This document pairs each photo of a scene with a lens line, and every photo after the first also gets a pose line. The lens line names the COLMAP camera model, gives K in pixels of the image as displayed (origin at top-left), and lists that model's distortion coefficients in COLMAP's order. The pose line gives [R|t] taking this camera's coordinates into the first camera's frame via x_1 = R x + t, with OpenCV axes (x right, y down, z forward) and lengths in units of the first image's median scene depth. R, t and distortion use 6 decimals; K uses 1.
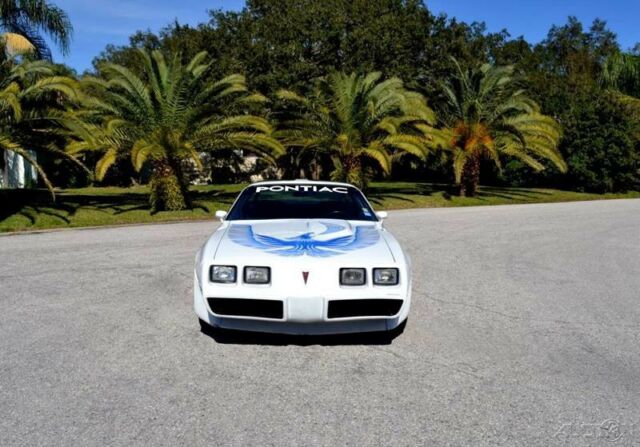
lens RADIAL K [[742.4, 0, 320.5], [0, 742.4, 243.3], [0, 0, 1]] dist [-0.023159, 0.004001]
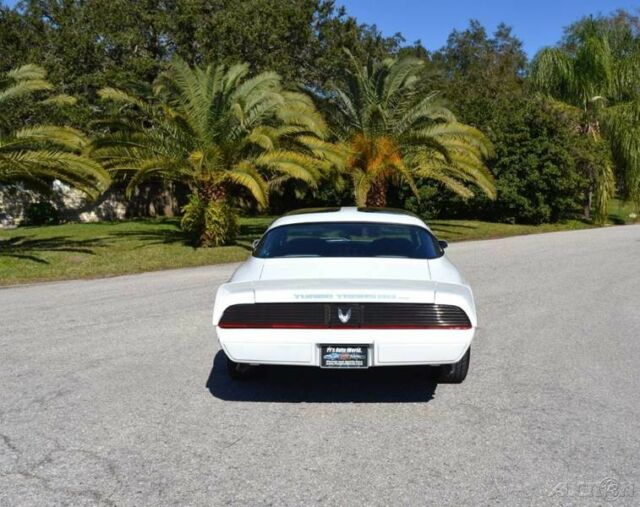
lens RADIAL K [[811.3, 0, 320.0], [0, 811.3, 253.5], [0, 0, 1]] dist [-0.044258, -0.039606]
pose [[0.988150, -0.032402, 0.150030, 0.023852], [0.037546, 0.998796, -0.031580, -0.020799], [-0.148826, 0.036838, 0.988177, 0.208668]]
